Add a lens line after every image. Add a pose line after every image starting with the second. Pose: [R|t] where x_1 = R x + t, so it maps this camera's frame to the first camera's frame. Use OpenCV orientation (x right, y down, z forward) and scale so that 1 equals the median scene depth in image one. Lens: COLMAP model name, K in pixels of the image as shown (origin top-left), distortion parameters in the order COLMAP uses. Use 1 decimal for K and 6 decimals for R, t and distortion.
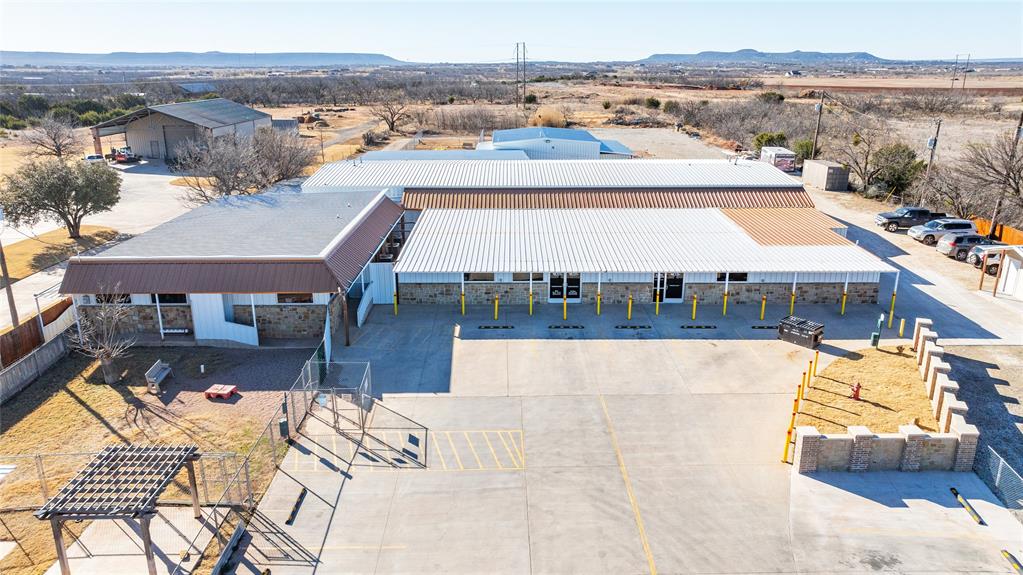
lens RADIAL K [[719.5, 0, 515.7], [0, 719.5, 287.8], [0, 0, 1]] dist [-0.017834, 0.004048]
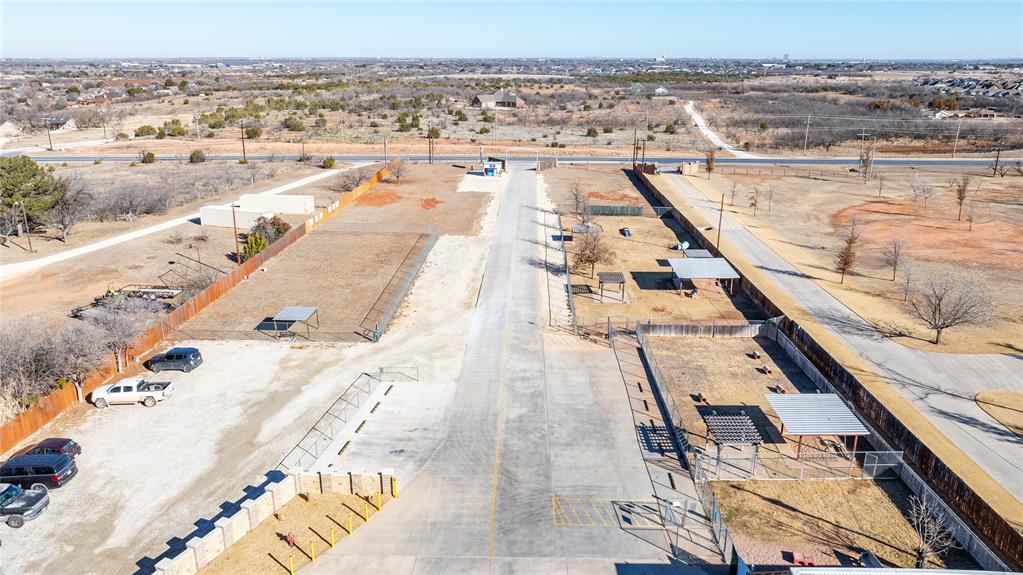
lens RADIAL K [[740.7, 0, 516.0], [0, 740.7, 283.0], [0, 0, 1]] dist [-0.042292, 0.044001]
pose [[-0.999426, -0.007643, 0.033014, 0.027669], [0.012413, 0.823959, 0.566514, -0.709215], [-0.031532, 0.566599, -0.823390, 1.326599]]
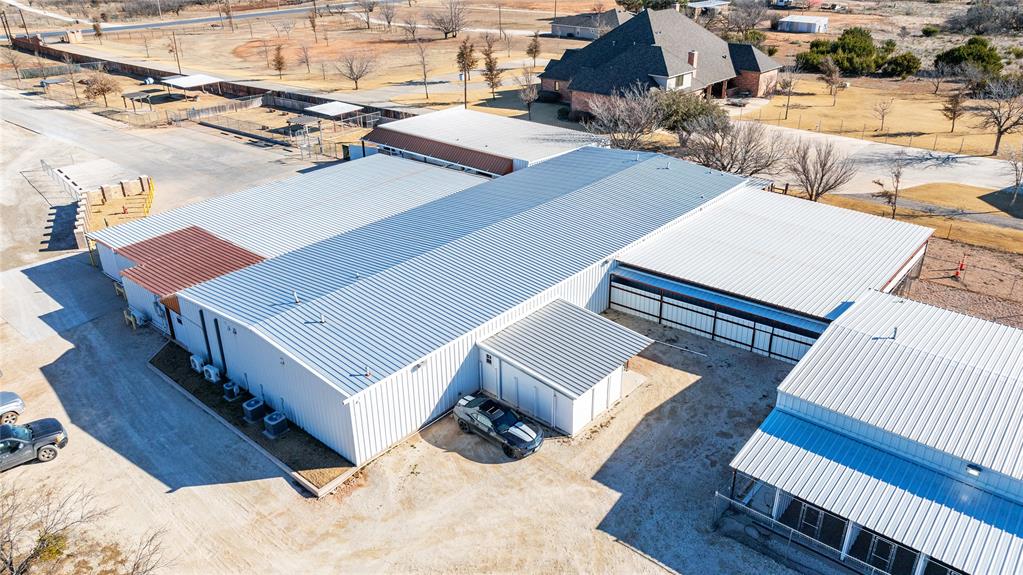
lens RADIAL K [[740.7, 0, 516.0], [0, 740.7, 283.0], [0, 0, 1]] dist [-0.042292, 0.044001]
pose [[-0.662816, 0.333914, -0.670206, 0.912068], [-0.212246, 0.774568, 0.595816, -0.906939], [0.718071, 0.537165, -0.442524, 2.143900]]
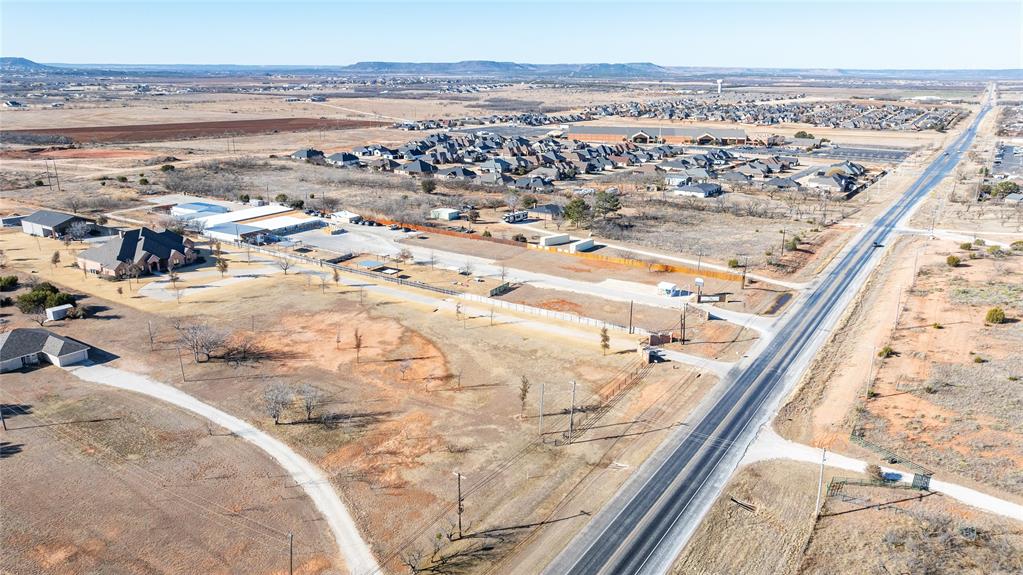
lens RADIAL K [[749.5, 0, 518.3], [0, 749.5, 288.1], [0, 0, 1]] dist [-0.000842, 0.000811]
pose [[0.529179, -0.233541, 0.815738, -4.622758], [0.244326, 0.962598, 0.117088, 0.240927], [-0.812572, 0.137345, 0.566447, -4.669550]]
